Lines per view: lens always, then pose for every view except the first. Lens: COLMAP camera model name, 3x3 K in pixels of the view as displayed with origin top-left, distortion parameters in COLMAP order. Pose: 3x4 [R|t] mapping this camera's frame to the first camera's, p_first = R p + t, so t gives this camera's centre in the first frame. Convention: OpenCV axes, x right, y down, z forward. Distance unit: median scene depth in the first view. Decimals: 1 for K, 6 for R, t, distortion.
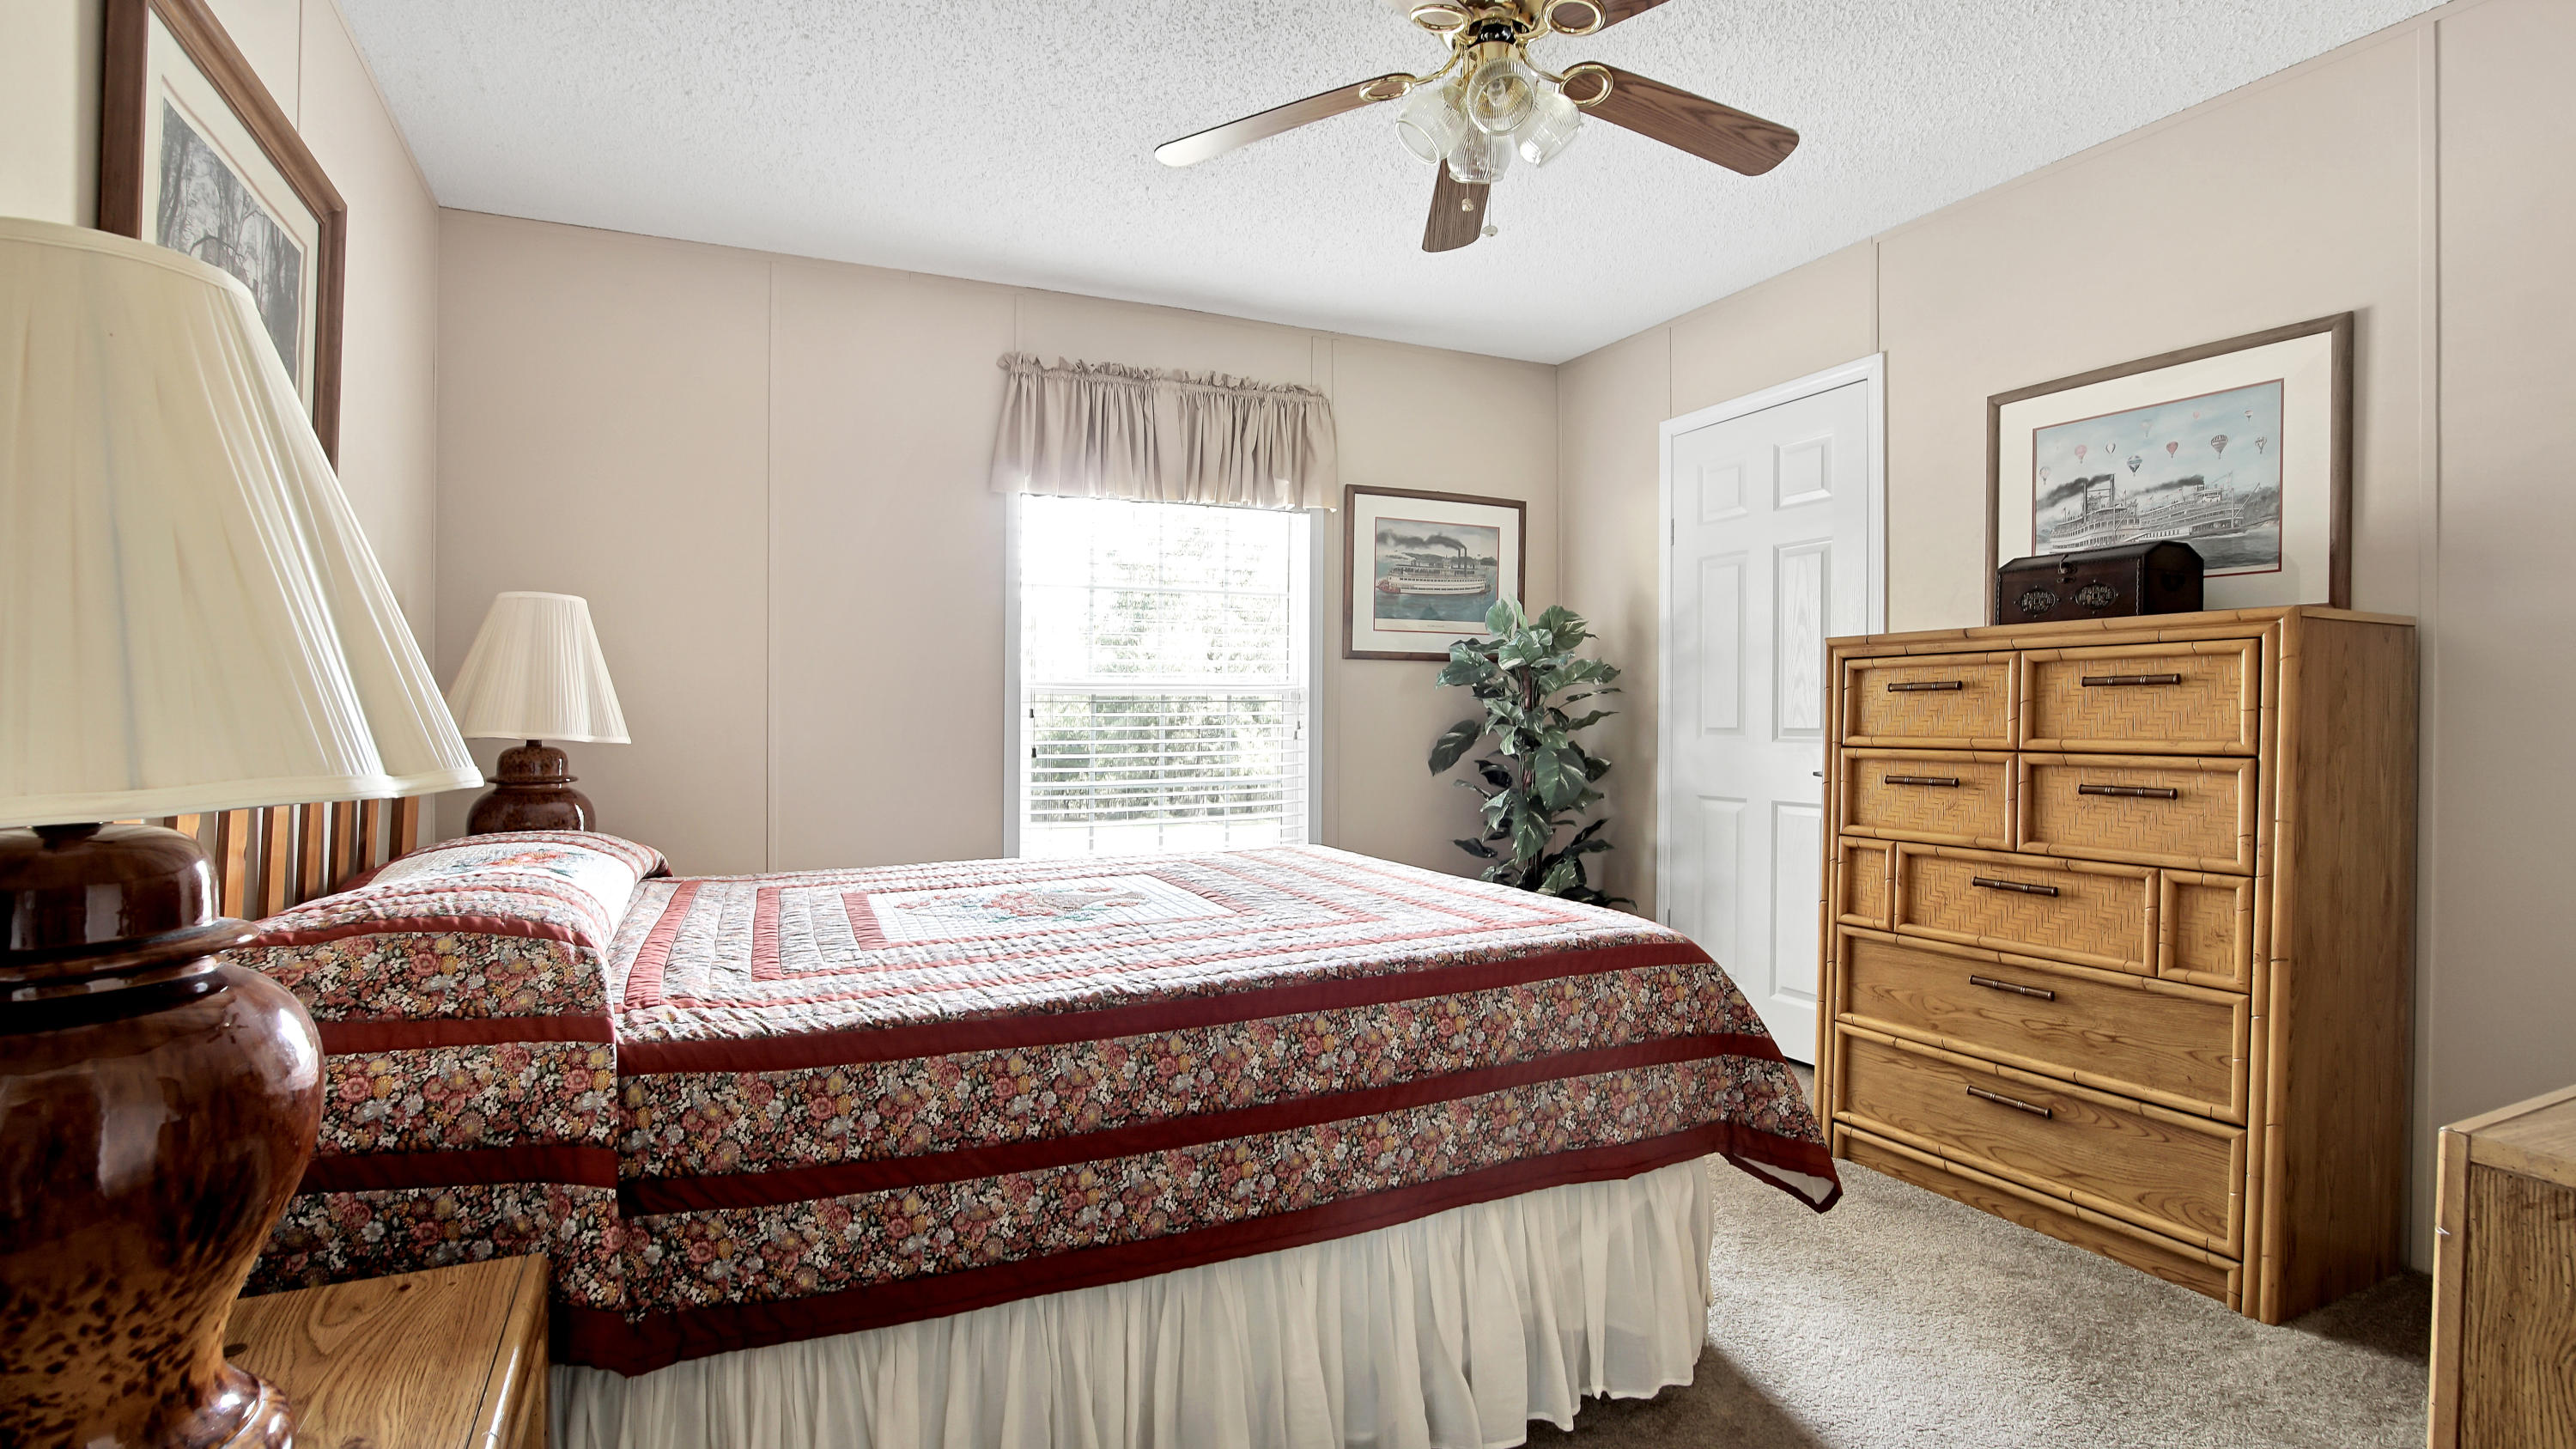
lens RADIAL K [[1222.3, 0, 1294.2], [0, 1222.3, 712.4], [0, 0, 1]] dist [-0.030096, 0.008455]
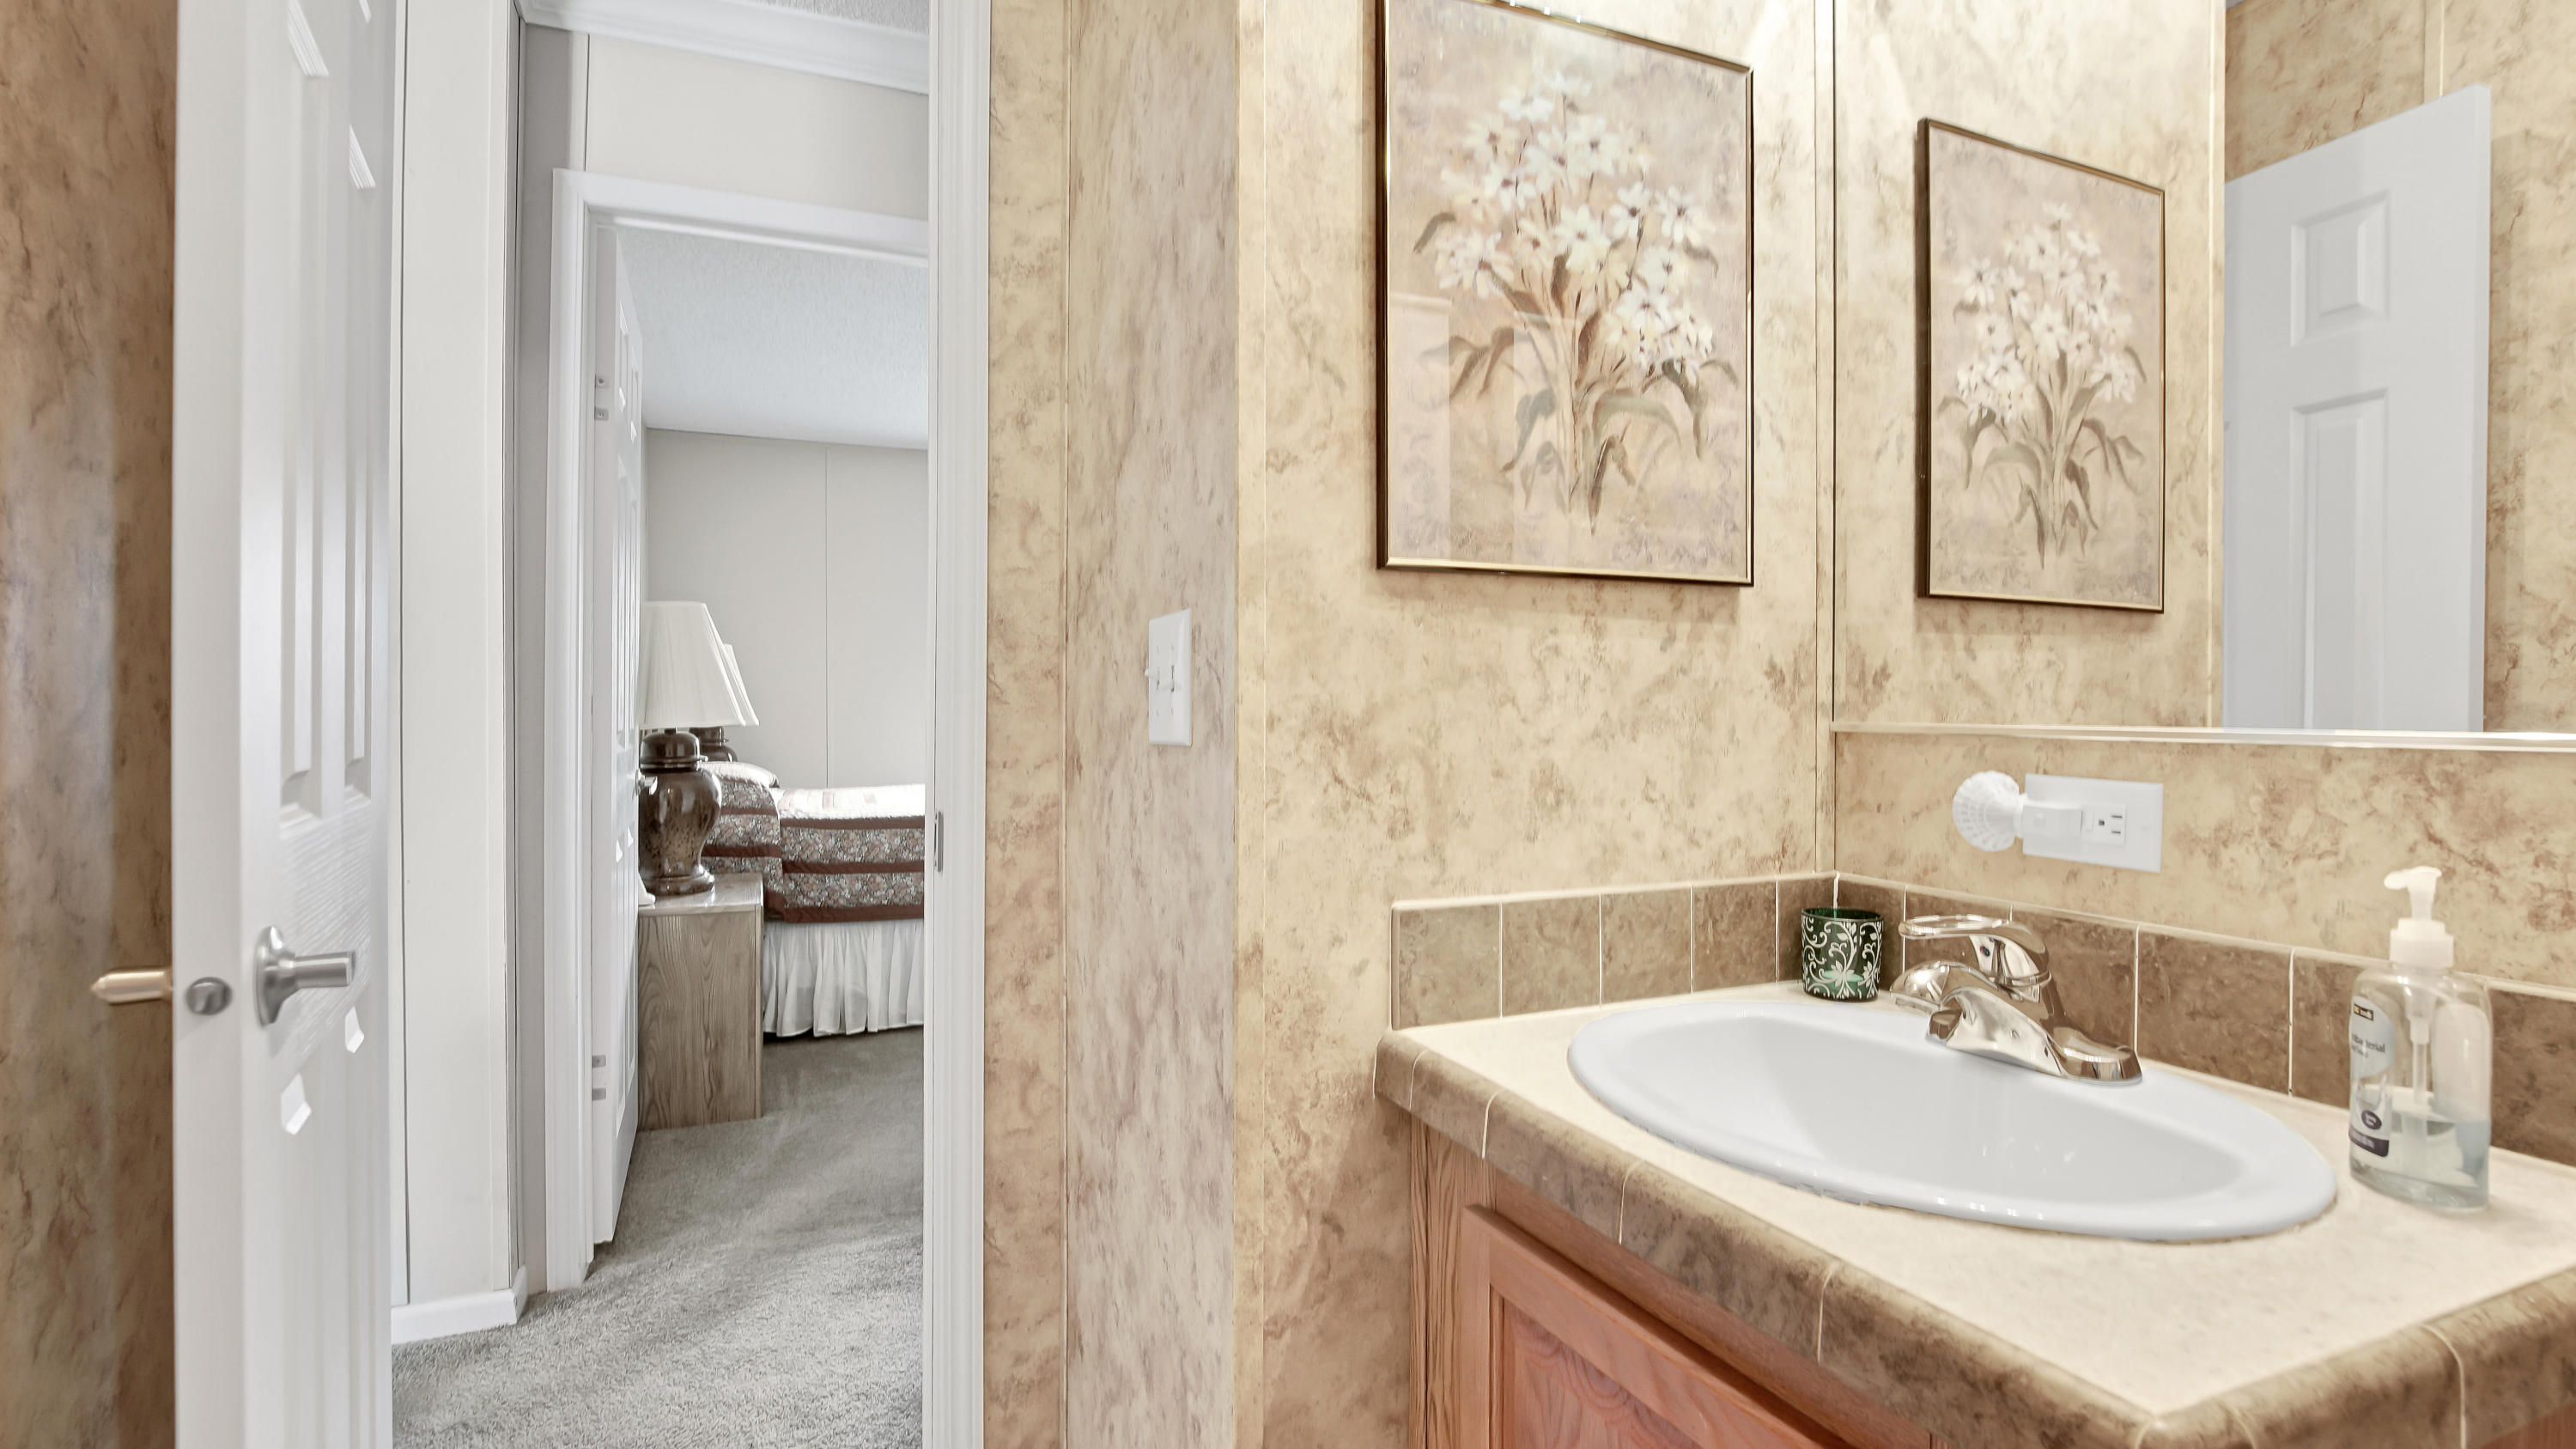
lens RADIAL K [[1222.3, 0, 1279.5], [0, 1222.3, 725.0], [0, 0, 1]] dist [-0.030096, 0.008455]
pose [[0.999447, -0.001755, -0.033207, 0.763054], [0.001811, 0.999997, 0.001672, 0.044723], [0.033204, -0.001731, 0.999447, -1.933393]]
